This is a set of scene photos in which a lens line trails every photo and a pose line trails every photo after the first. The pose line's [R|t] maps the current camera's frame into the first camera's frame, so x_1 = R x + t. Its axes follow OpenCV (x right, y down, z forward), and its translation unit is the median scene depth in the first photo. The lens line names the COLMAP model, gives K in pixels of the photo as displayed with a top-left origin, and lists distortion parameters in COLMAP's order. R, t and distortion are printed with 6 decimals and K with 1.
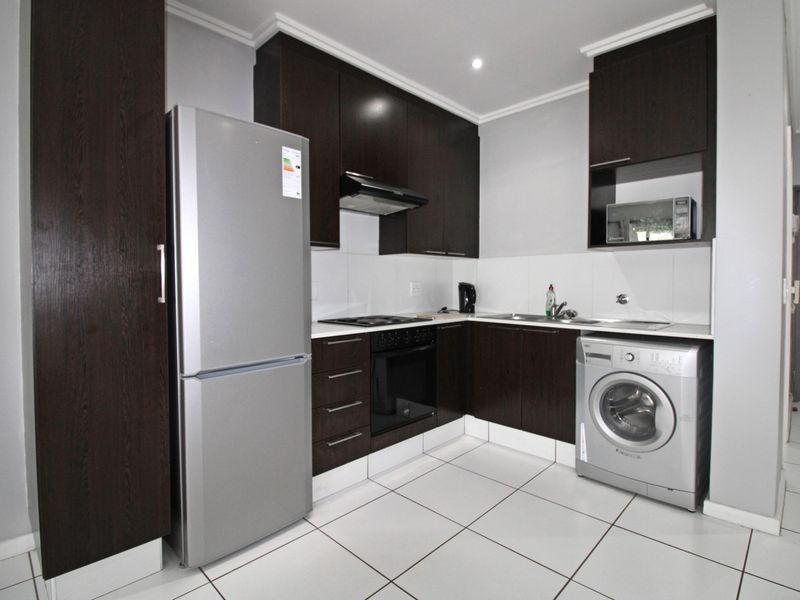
lens RADIAL K [[415.3, 0, 400.2], [0, 415.3, 289.1], [0, 0, 1]] dist [-0.000433, -0.013689]
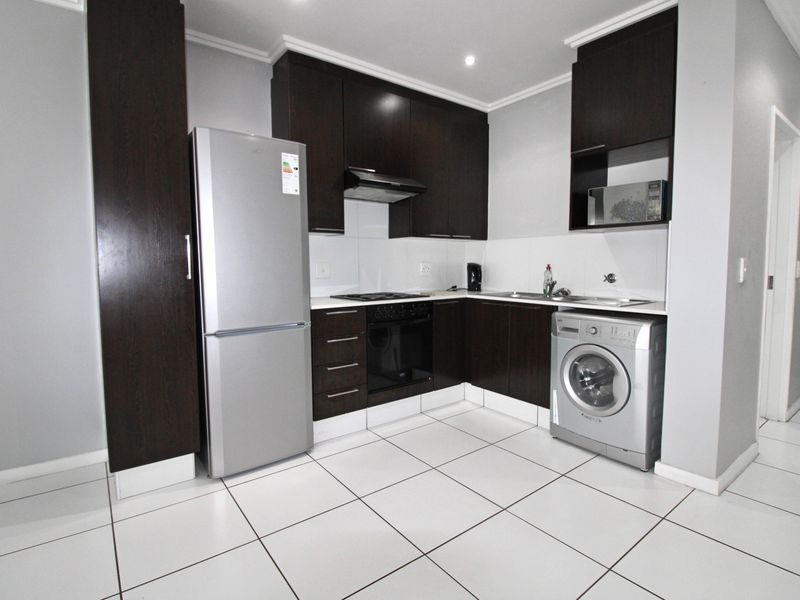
lens RADIAL K [[415.3, 0, 400.2], [0, 415.3, 289.1], [0, 0, 1]] dist [-0.000433, -0.013689]
pose [[0.989096, 0.006065, -0.147150, 0.190217], [0.000822, 0.998909, 0.046697, 0.002479], [0.147272, -0.046309, 0.988011, -0.140512]]
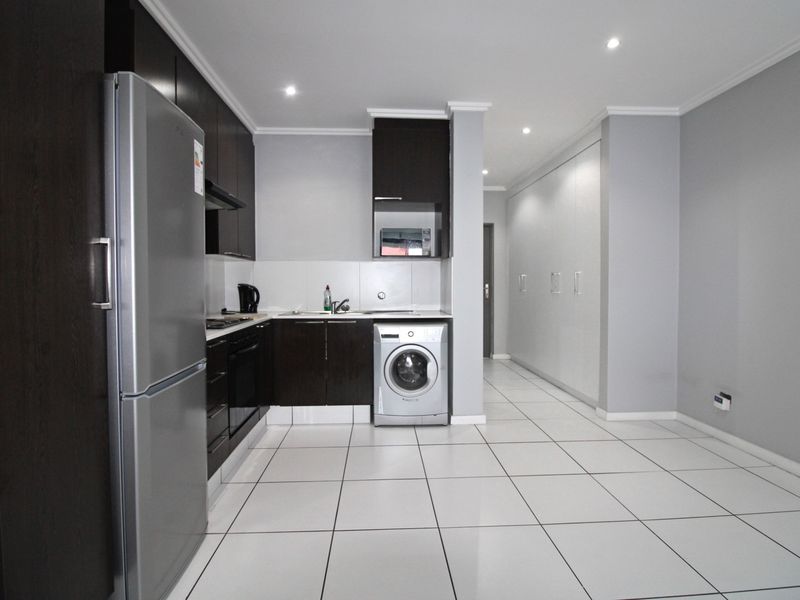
lens RADIAL K [[415.3, 0, 400.2], [0, 415.3, 289.1], [0, 0, 1]] dist [-0.000433, -0.013689]
pose [[0.678370, -0.011110, 0.734636, -0.510058], [0.013441, 0.999906, 0.002709, -0.000731], [-0.734597, 0.008036, 0.678456, 0.019369]]
